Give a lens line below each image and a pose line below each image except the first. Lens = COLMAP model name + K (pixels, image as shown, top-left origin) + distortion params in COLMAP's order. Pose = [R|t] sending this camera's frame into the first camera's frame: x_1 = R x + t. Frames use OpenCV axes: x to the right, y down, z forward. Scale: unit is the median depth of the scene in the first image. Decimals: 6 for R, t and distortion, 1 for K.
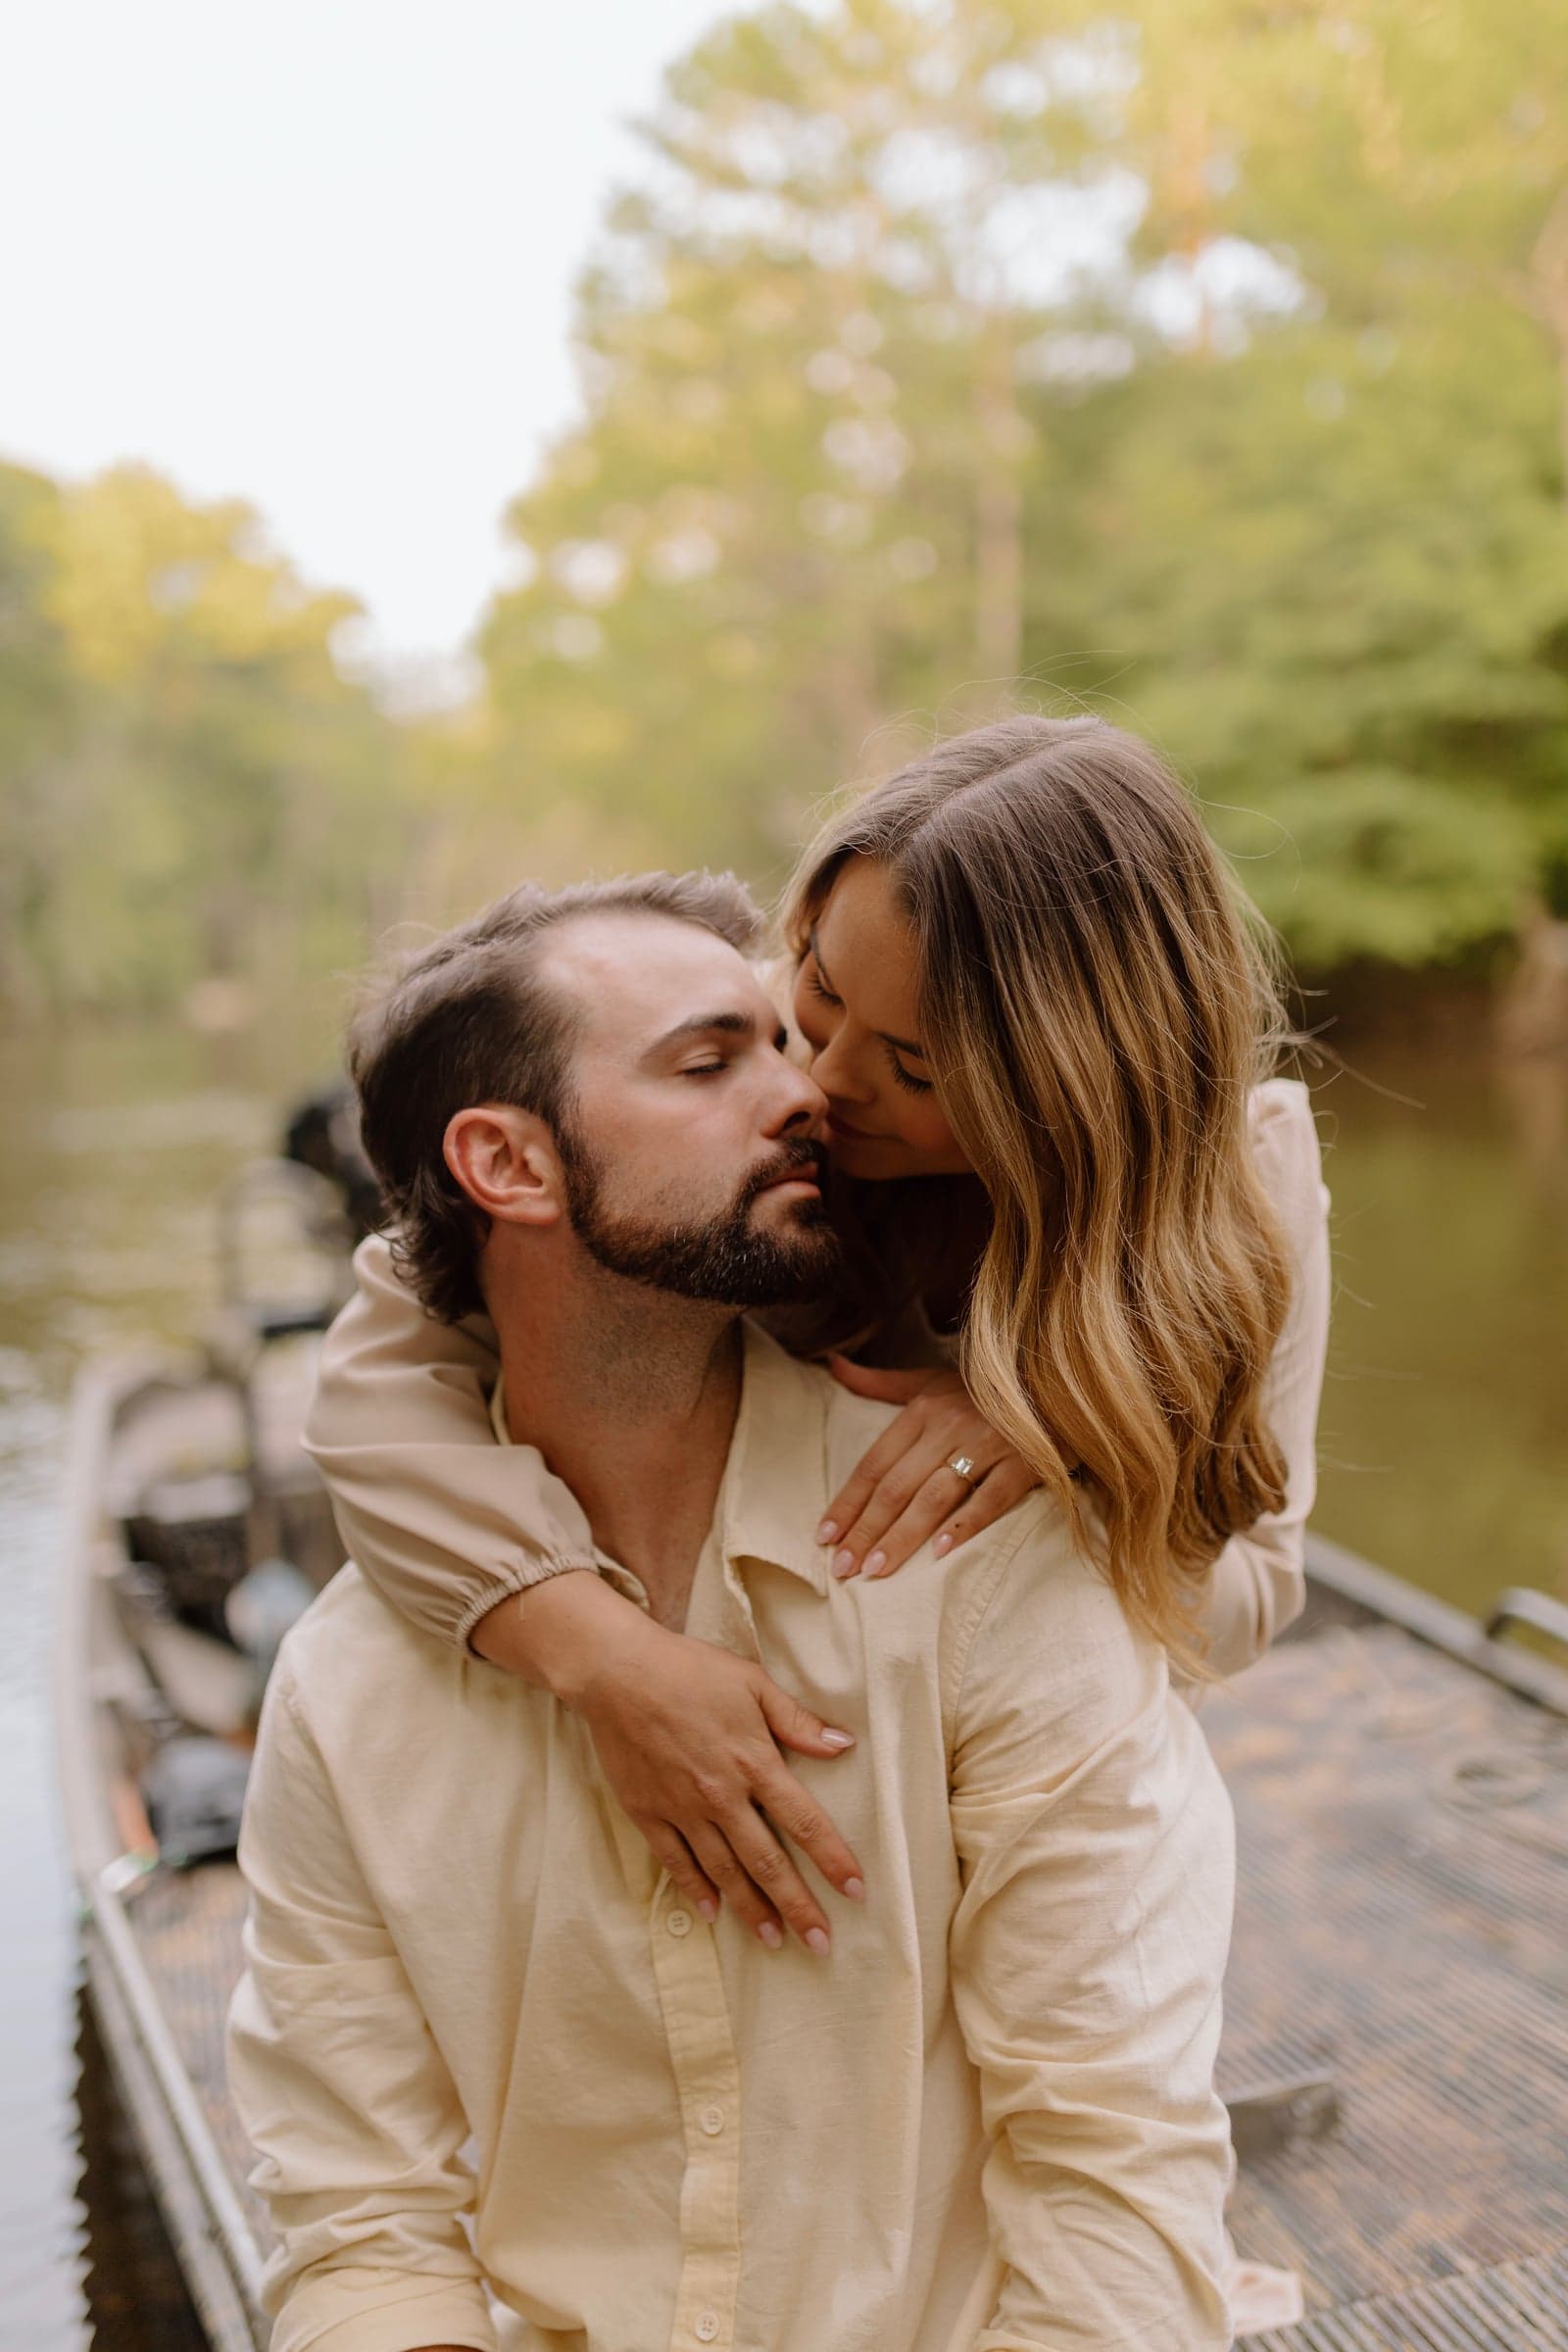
lens RADIAL K [[2085.5, 0, 789.8], [0, 2085.5, 1238.8], [0, 0, 1]] dist [0.047959, -0.001736]
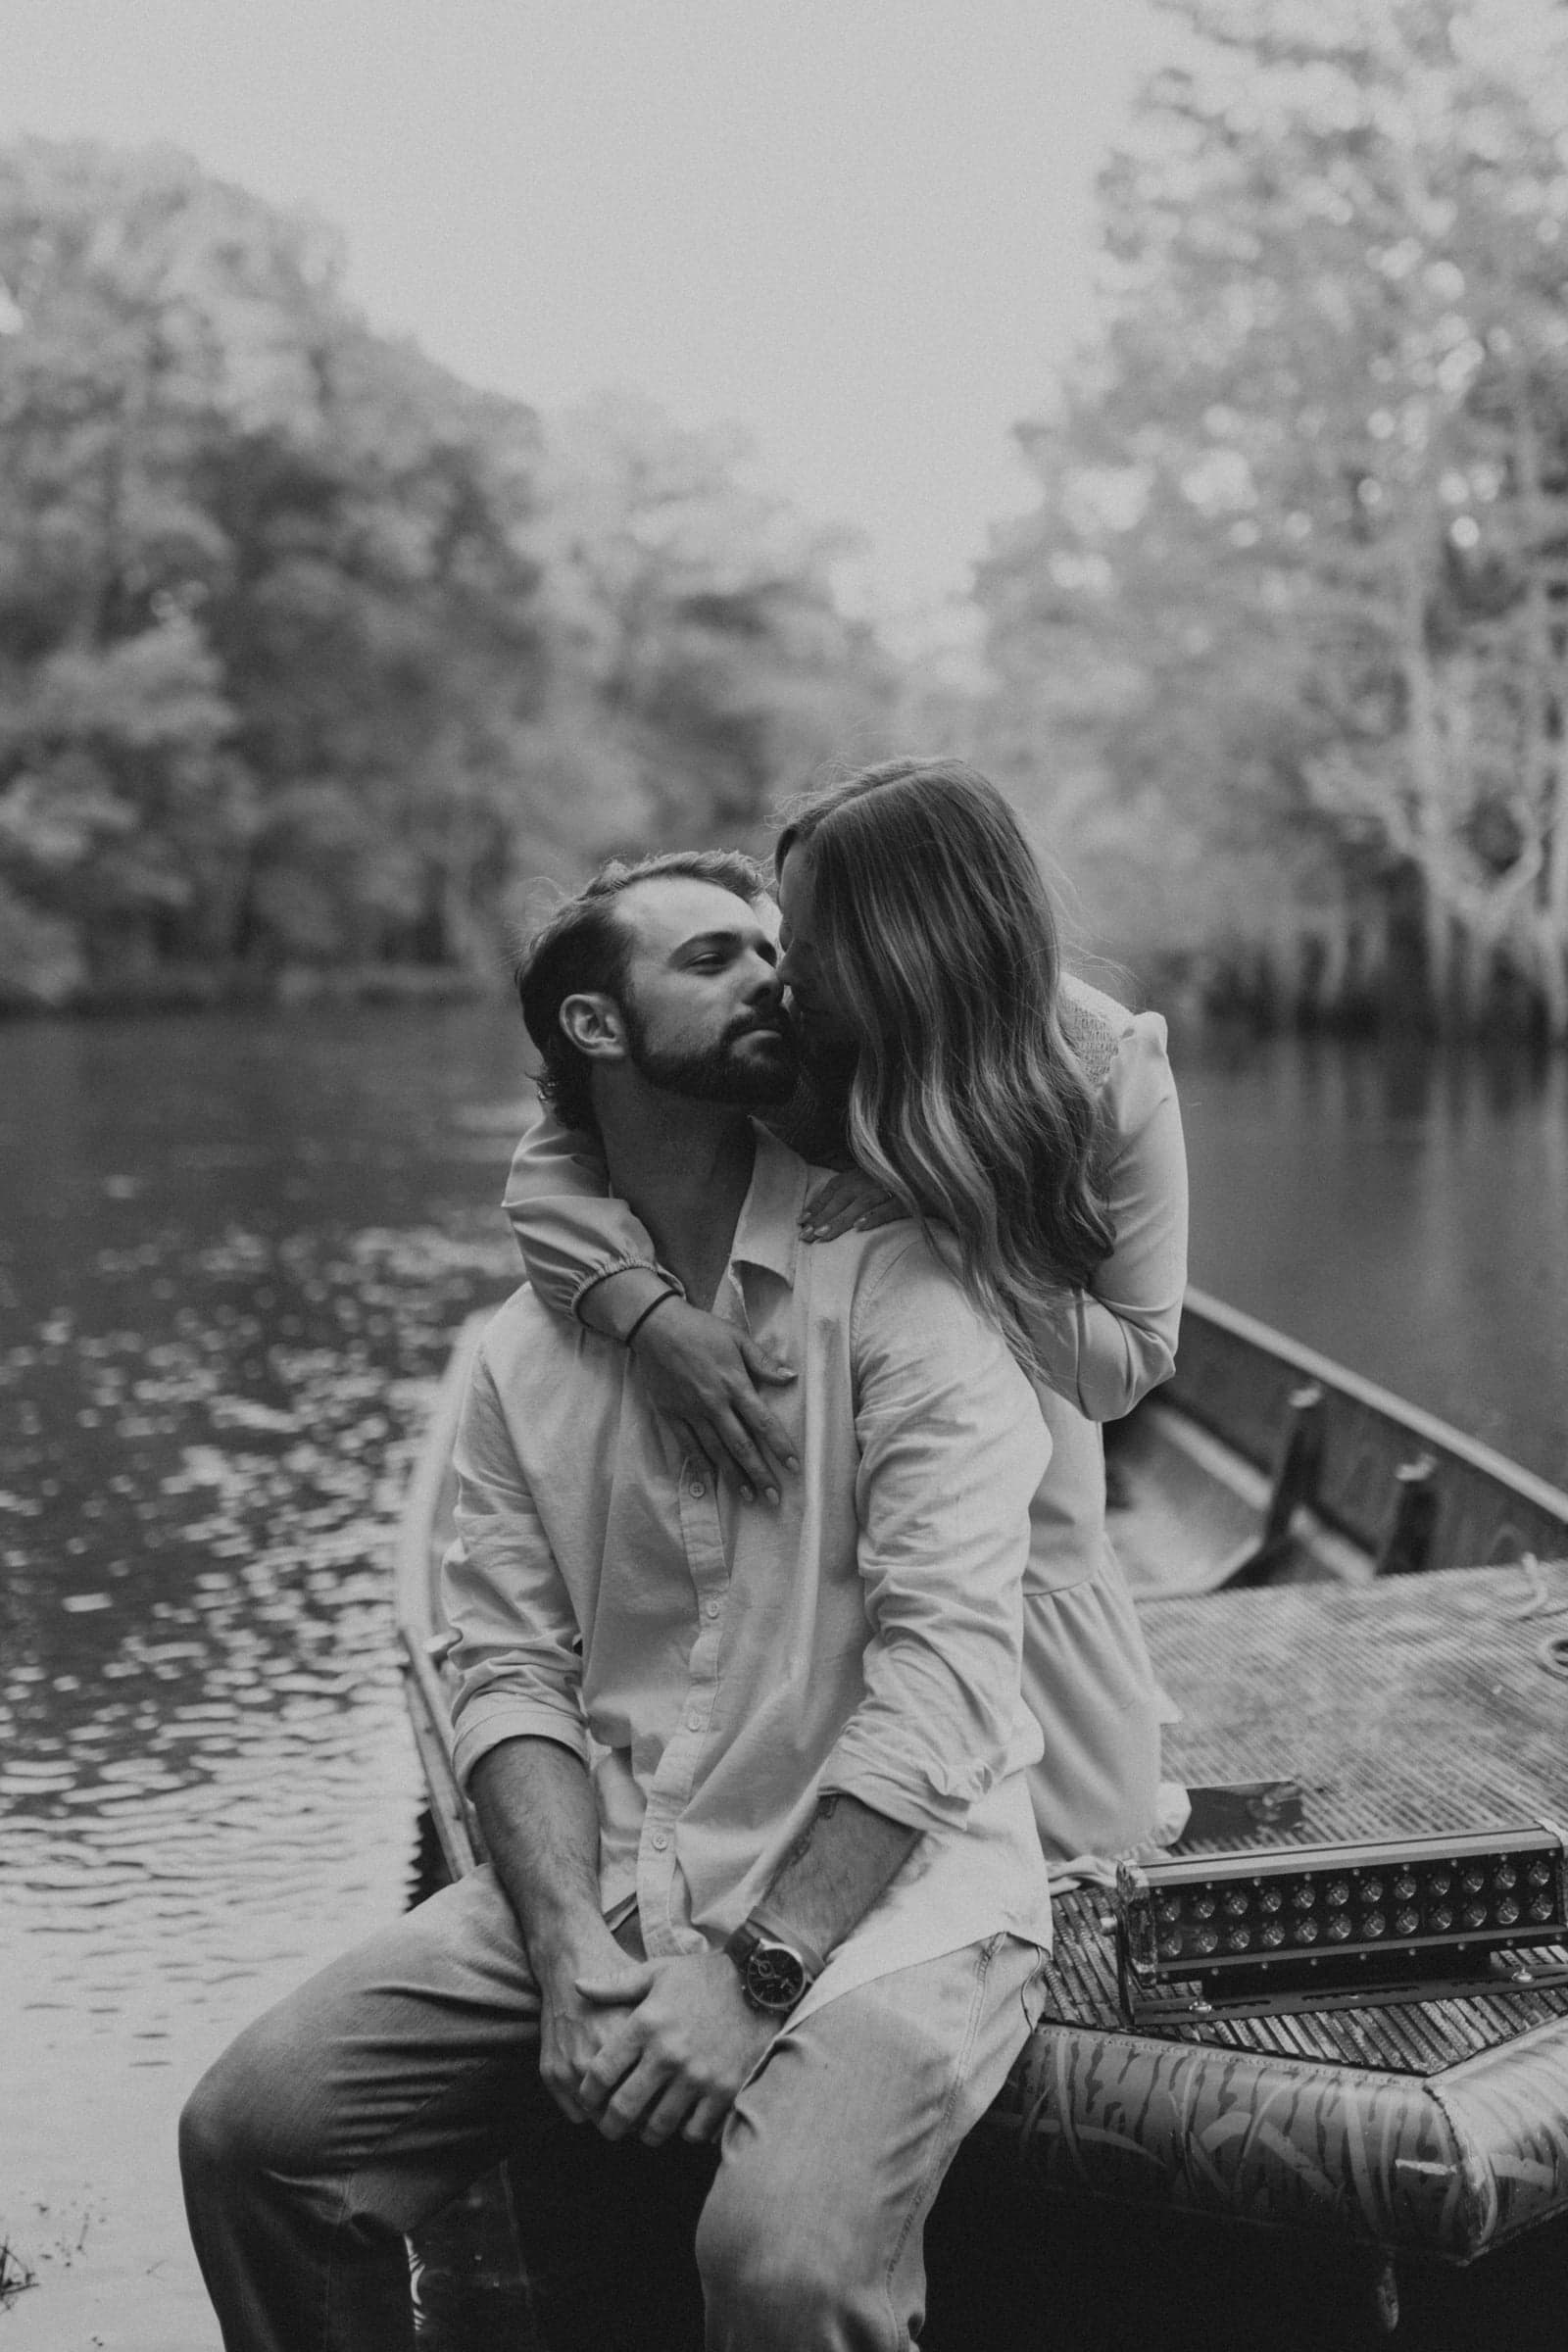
lens RADIAL K [[2585.7, 0, 784.0], [0, 2585.7, 1176.0], [0, 0, 1]] dist [-0.000193, -0.003691]
pose [[0.973457, 0.028316, -0.227111, 0.470942], [-0.038665, 0.998400, -0.041251, 0.167060], [0.225579, 0.048937, 0.972995, -0.964400]]
